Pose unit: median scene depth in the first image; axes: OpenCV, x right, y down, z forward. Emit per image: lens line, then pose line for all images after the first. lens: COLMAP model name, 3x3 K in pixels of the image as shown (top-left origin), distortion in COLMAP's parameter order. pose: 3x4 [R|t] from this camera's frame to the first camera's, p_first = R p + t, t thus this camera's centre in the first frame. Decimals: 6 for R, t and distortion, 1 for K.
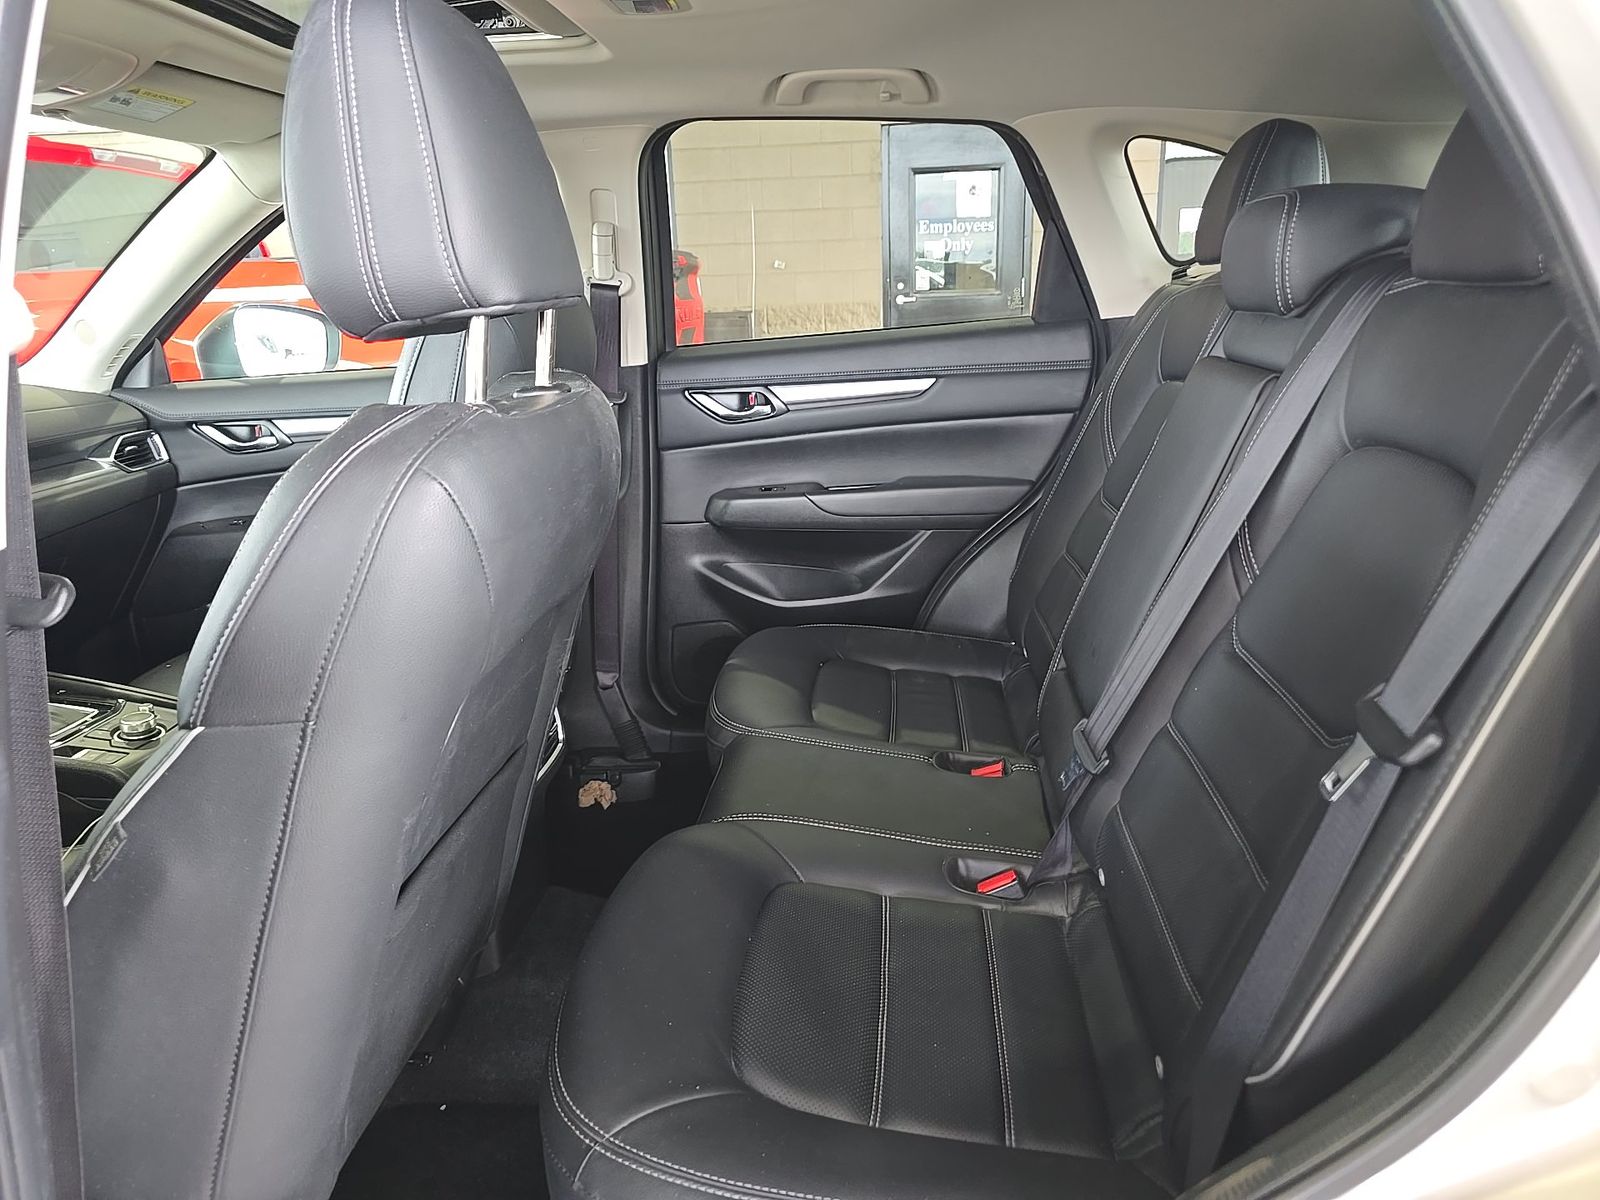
lens RADIAL K [[1080.3, 0, 800.0], [0, 1080.3, 600.0], [0, 0, 1]] dist [0.062291, -0.074380]
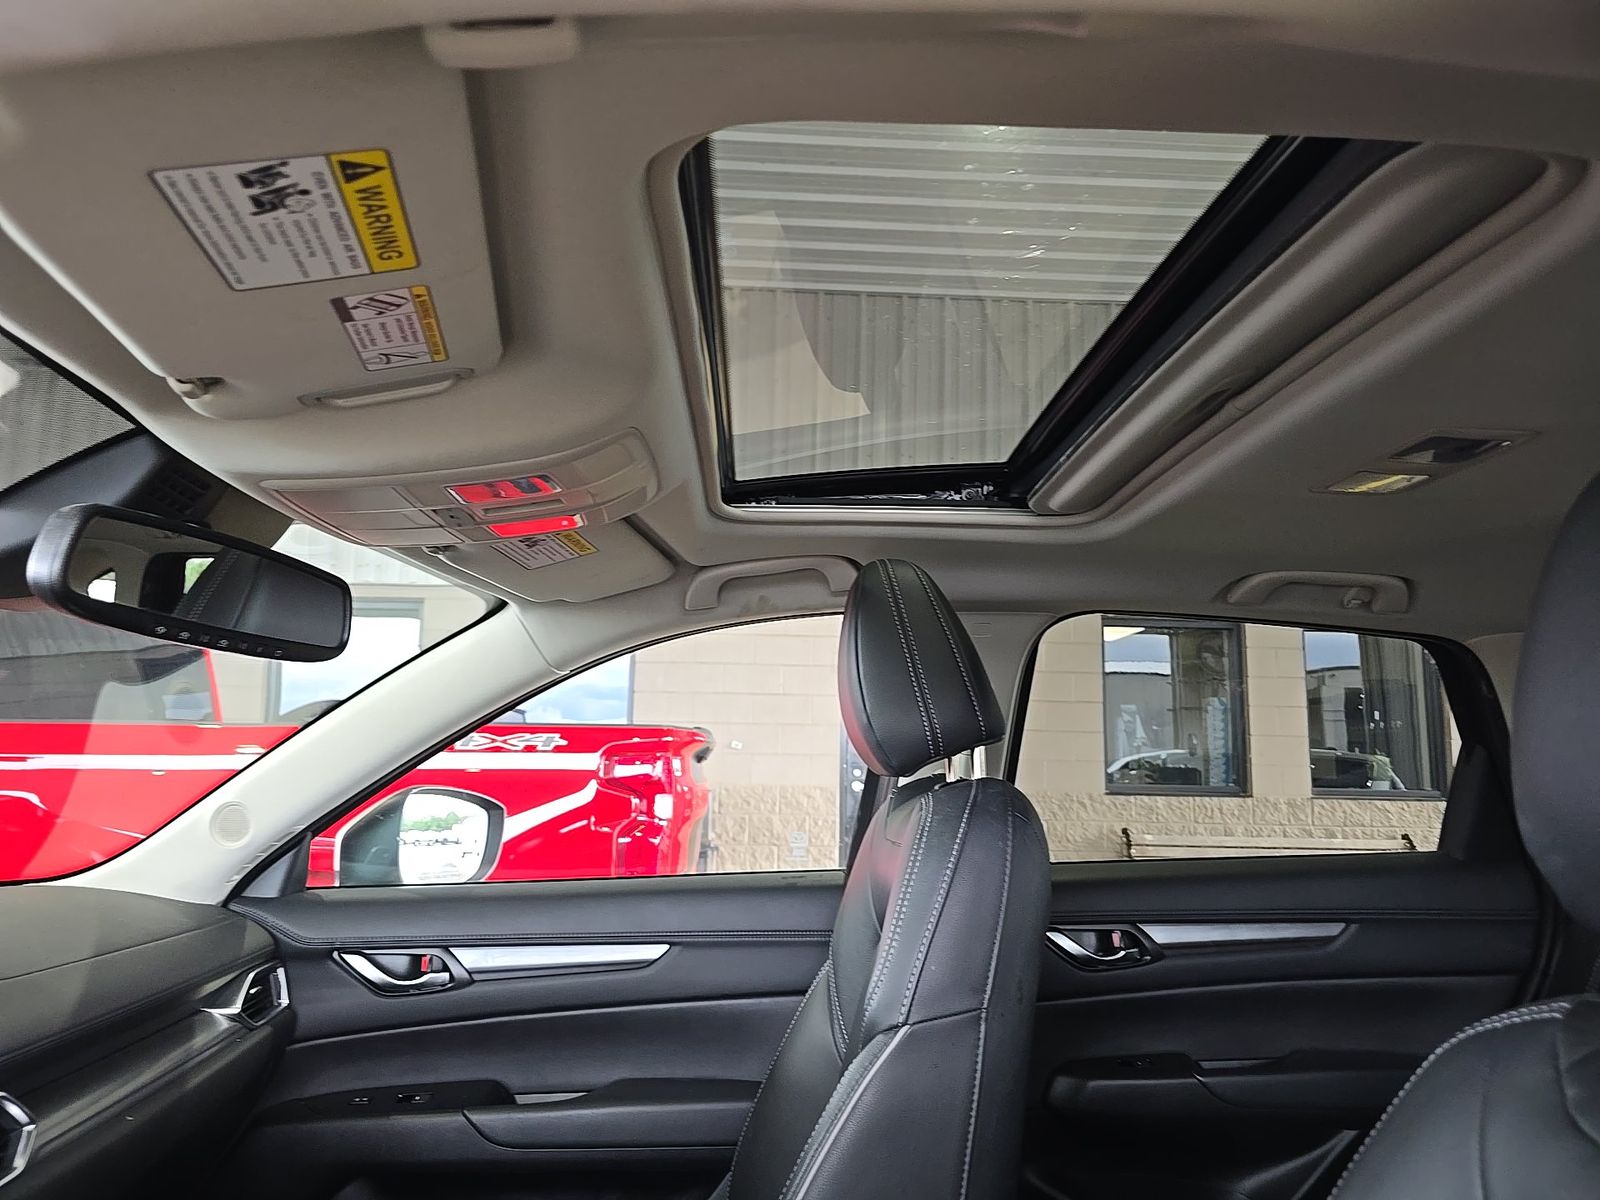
lens RADIAL K [[1080.3, 0, 800.0], [0, 1080.3, 600.0], [0, 0, 1]] dist [0.062291, -0.074380]
pose [[0.988715, 0.071208, 0.131806, -0.365156], [-0.009629, 0.908200, -0.418425, -0.074075], [-0.149502, 0.412434, 0.898636, 0.223710]]
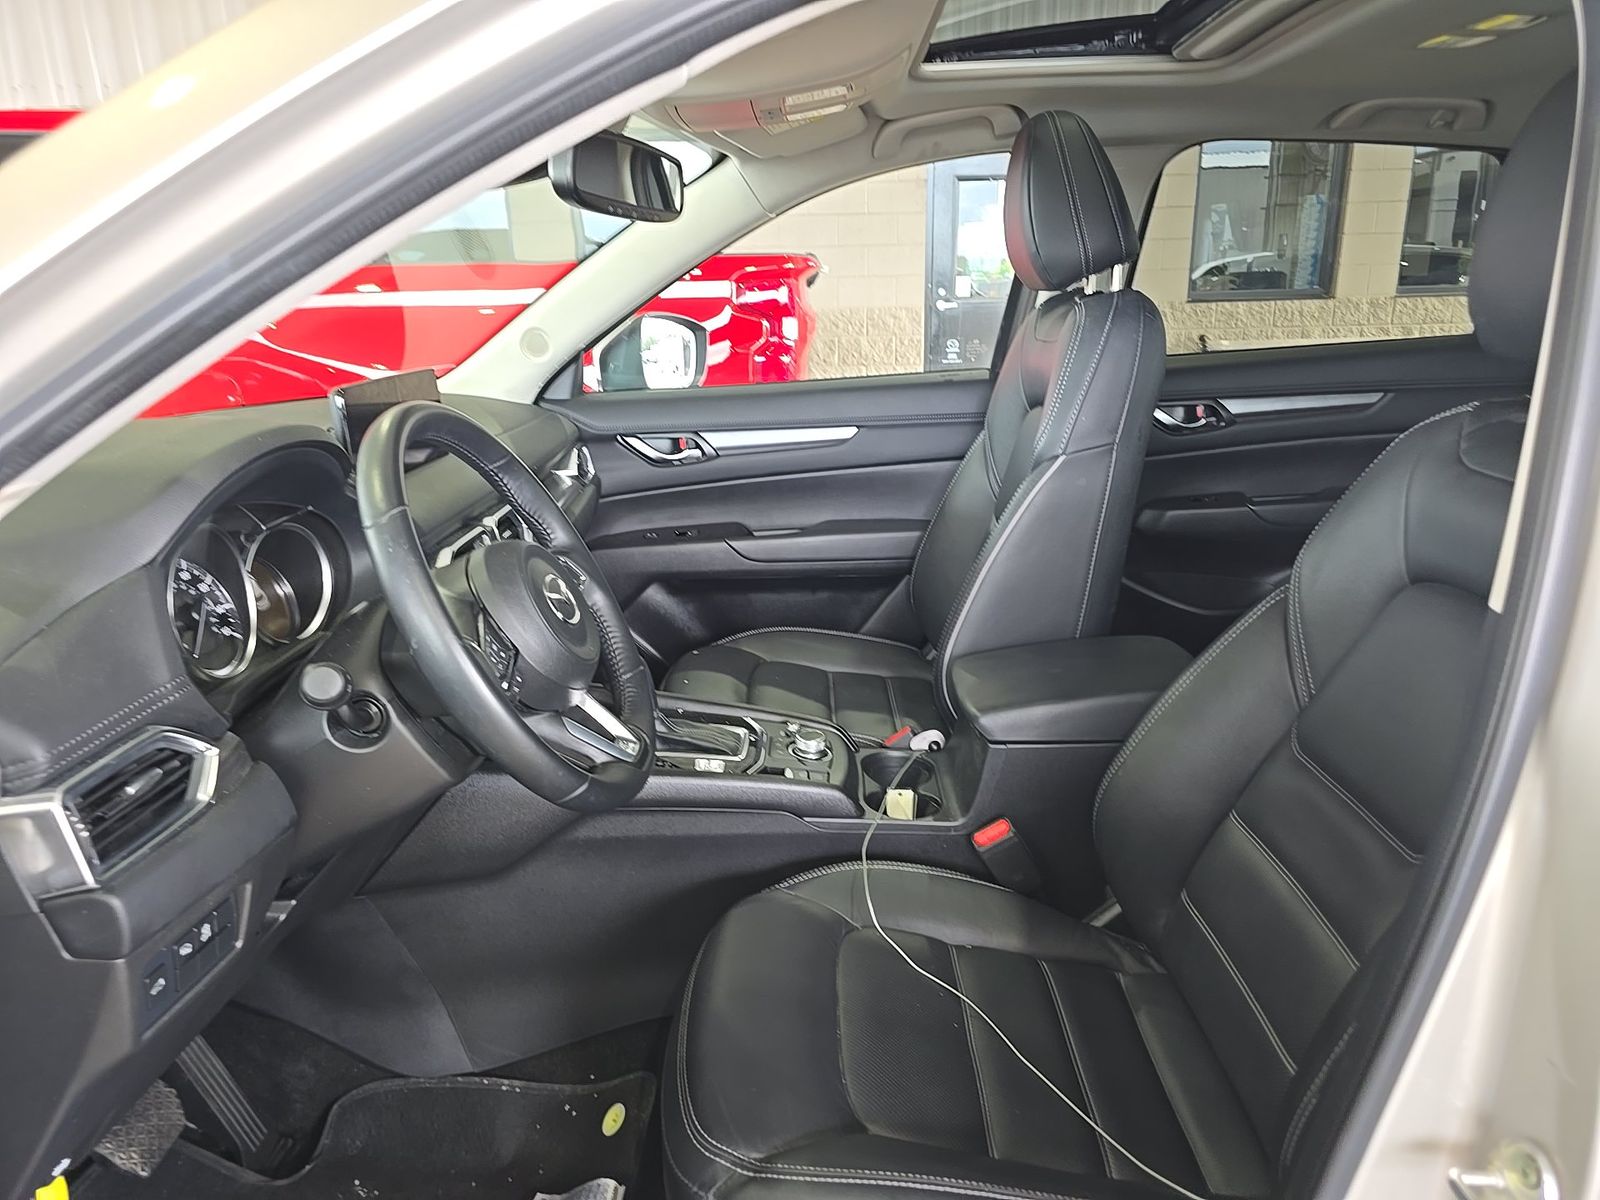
lens RADIAL K [[1080.3, 0, 800.0], [0, 1080.3, 600.0], [0, 0, 1]] dist [0.062291, -0.074380]
pose [[0.996130, -0.009660, 0.087364, -0.477645], [0.009688, 0.999953, 0.000103, -0.013326], [-0.087361, 0.000744, 0.996176, 0.020945]]
